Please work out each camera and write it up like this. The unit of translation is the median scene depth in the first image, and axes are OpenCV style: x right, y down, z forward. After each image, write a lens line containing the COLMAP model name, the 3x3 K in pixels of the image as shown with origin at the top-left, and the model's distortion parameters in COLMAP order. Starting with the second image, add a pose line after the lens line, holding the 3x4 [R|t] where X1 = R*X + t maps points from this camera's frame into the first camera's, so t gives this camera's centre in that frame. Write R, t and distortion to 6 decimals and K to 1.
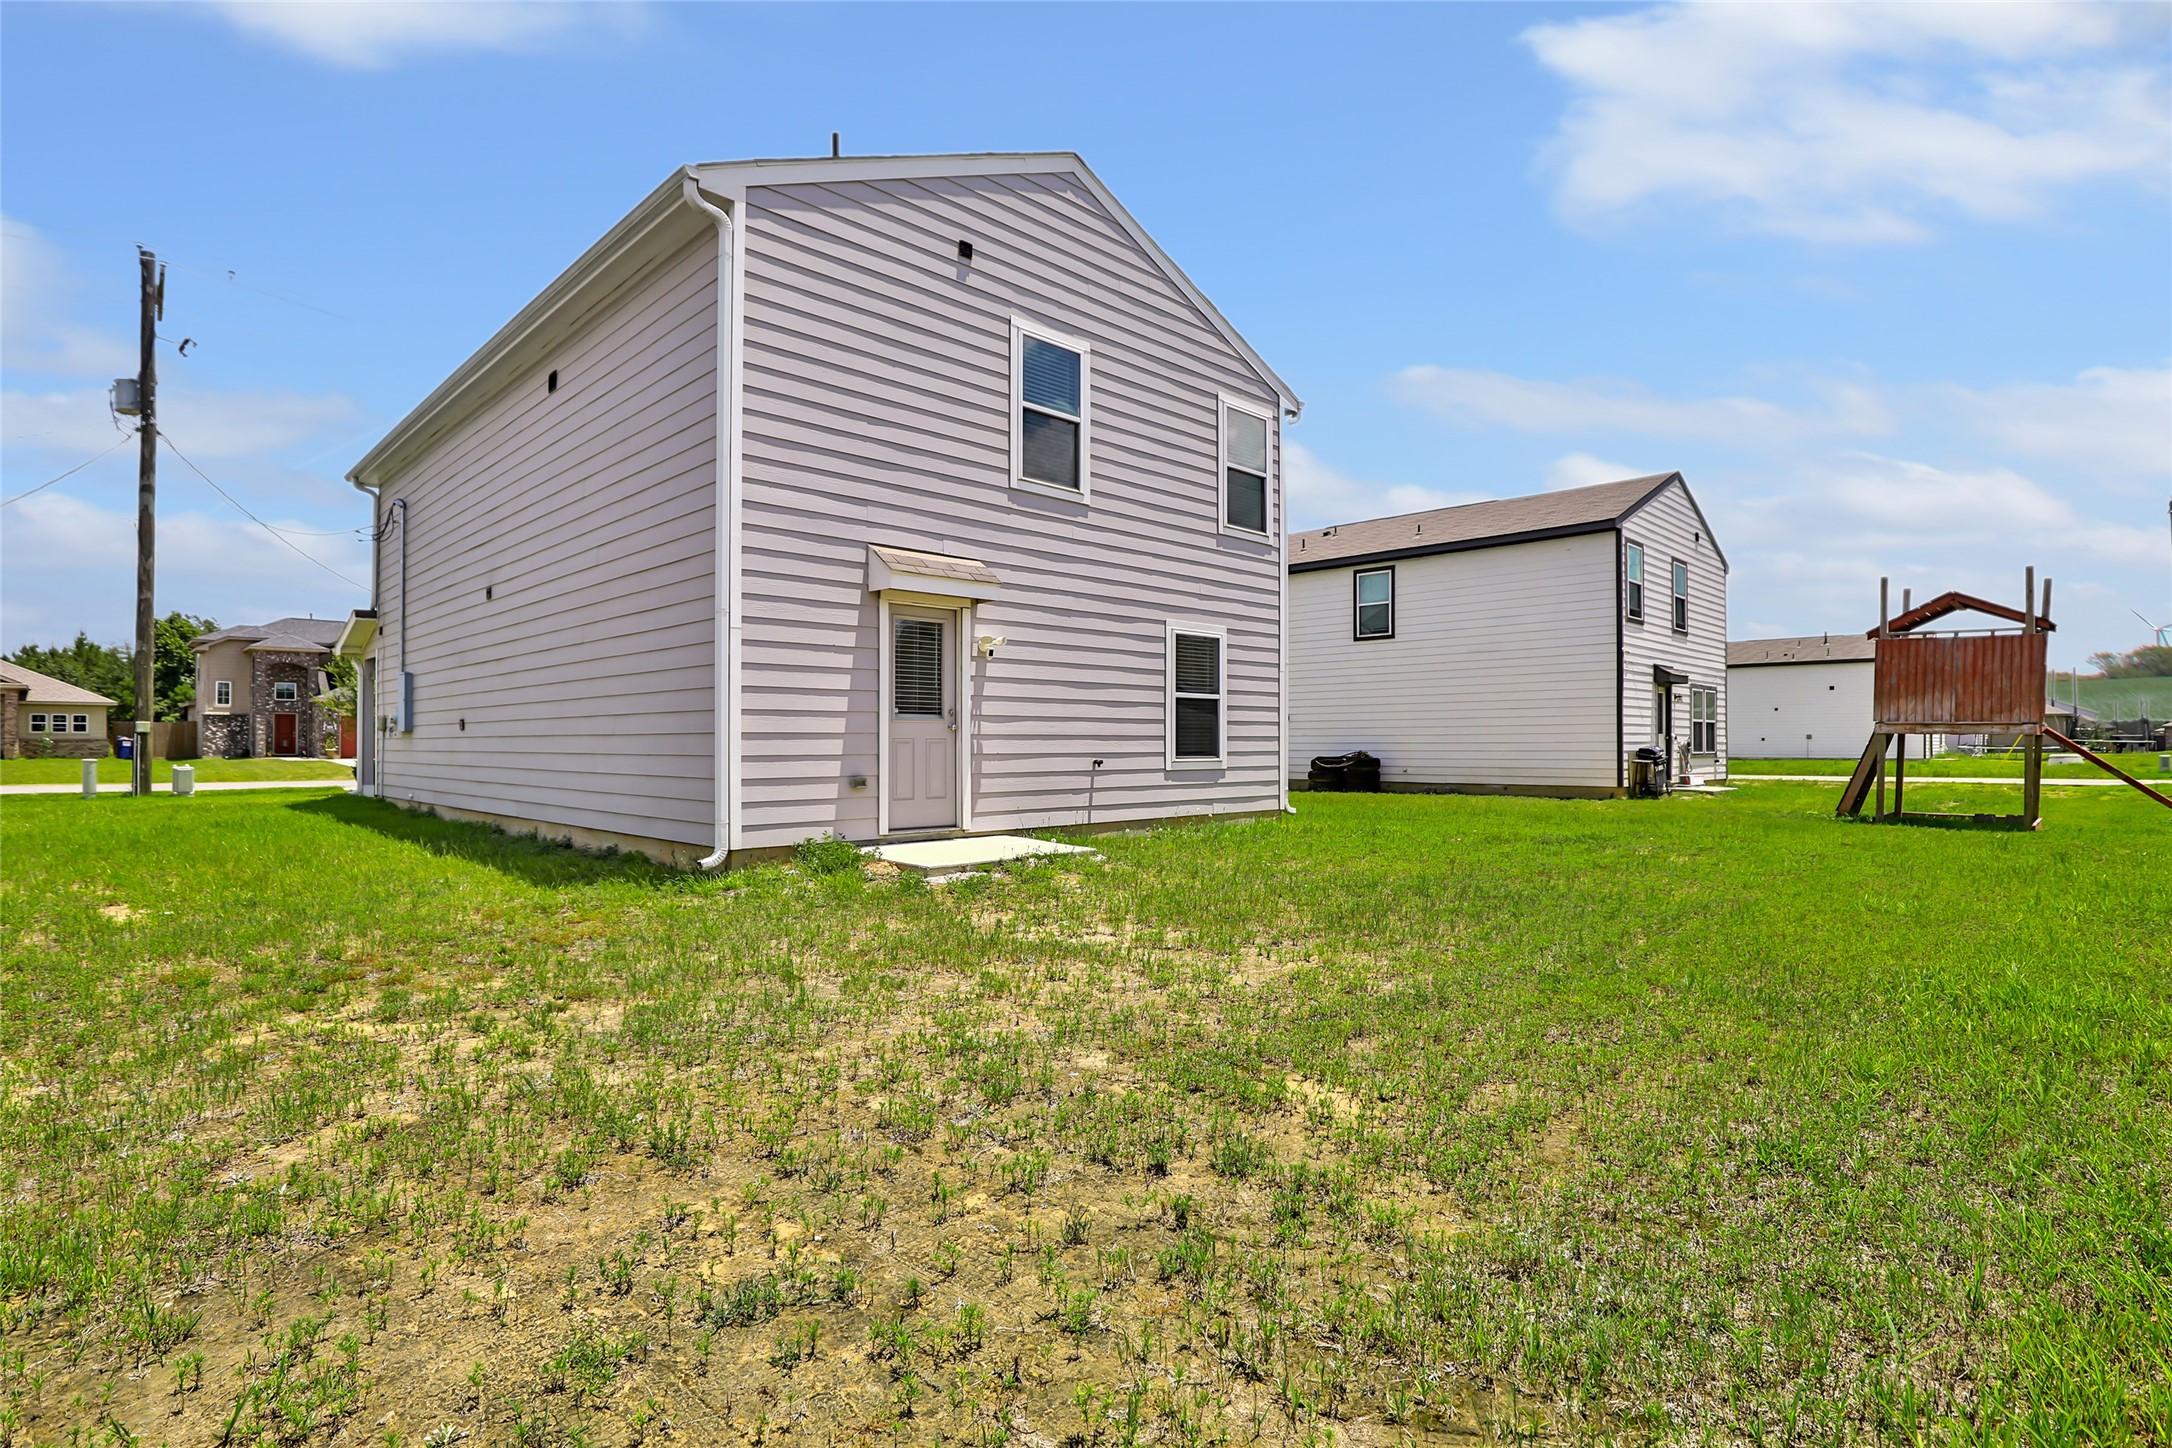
lens RADIAL K [[1067.1, 0, 1095.7], [0, 1067.1, 735.4], [0, 0, 1]] dist [-0.006844, -0.000369]
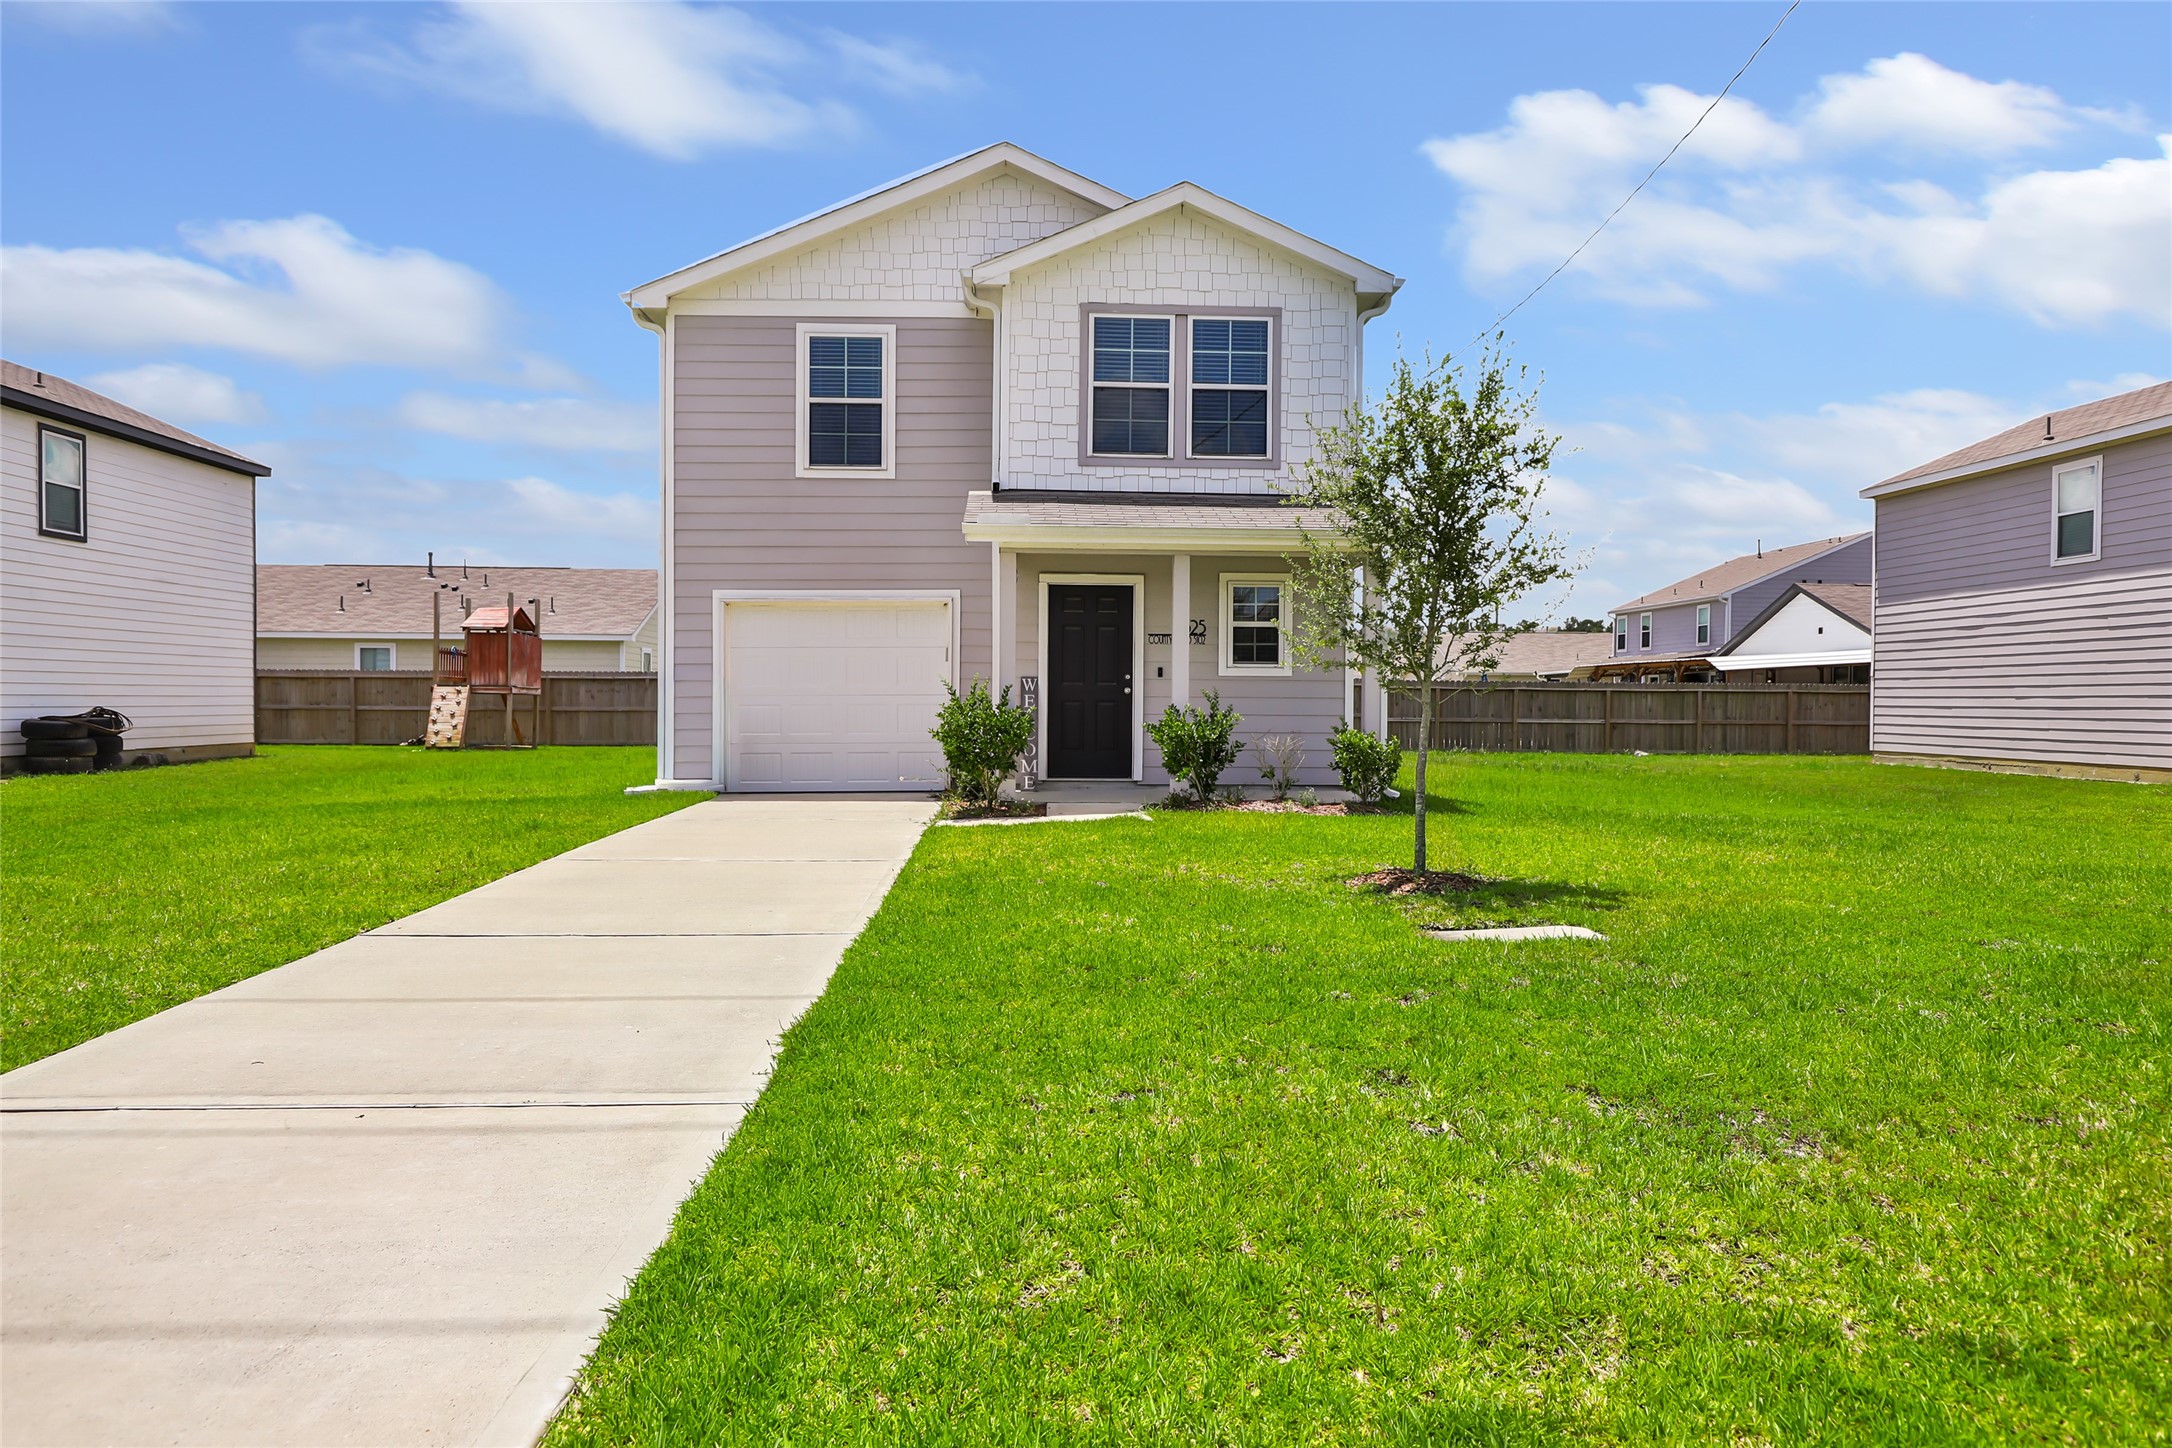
lens RADIAL K [[1332.9, 0, 1105.7], [0, 1332.9, 725.7], [0, 0, 1]] dist [0.006727, 0.000033]
pose [[-0.758090, -0.014878, 0.651981, -1.581923], [-0.011705, 0.999889, 0.009207, 0.020572], [-0.652045, -0.000652, -0.758180, 2.491321]]
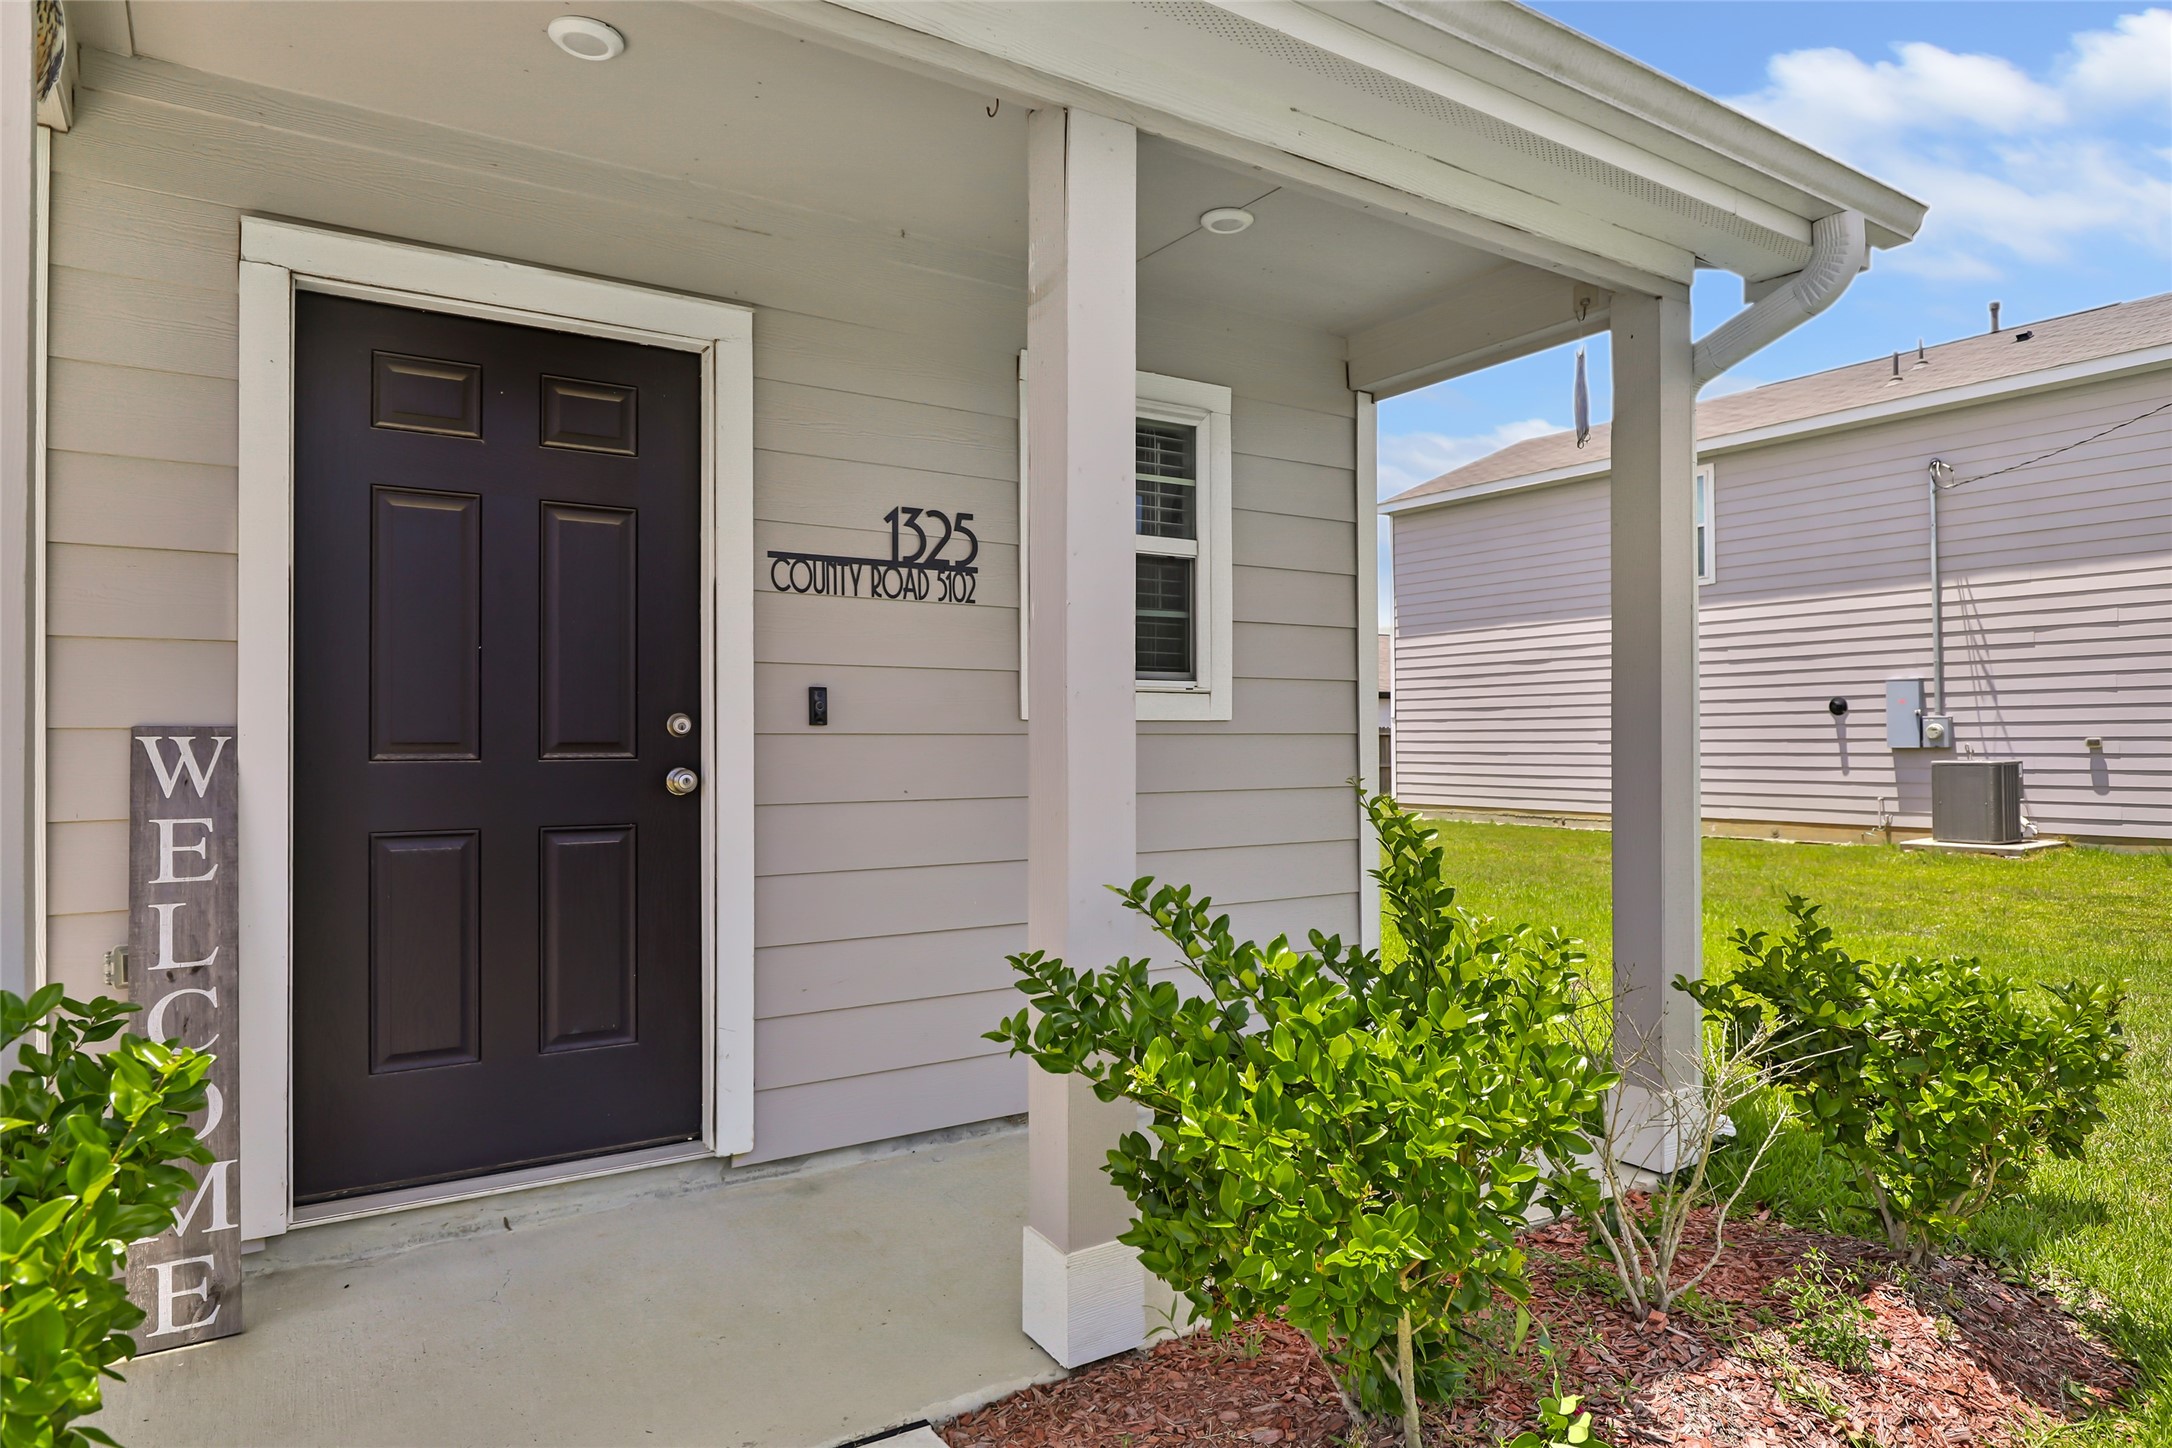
lens RADIAL K [[1295.4, 0, 1103.1], [0, 1295.4, 729.0], [0, 0, 1]] dist [-0.009672, -0.000635]
pose [[-0.984543, 0.007577, 0.174978, -0.968455], [0.004123, 0.999790, -0.020092, -0.005144], [-0.175094, -0.019060, -0.984367, 1.844798]]
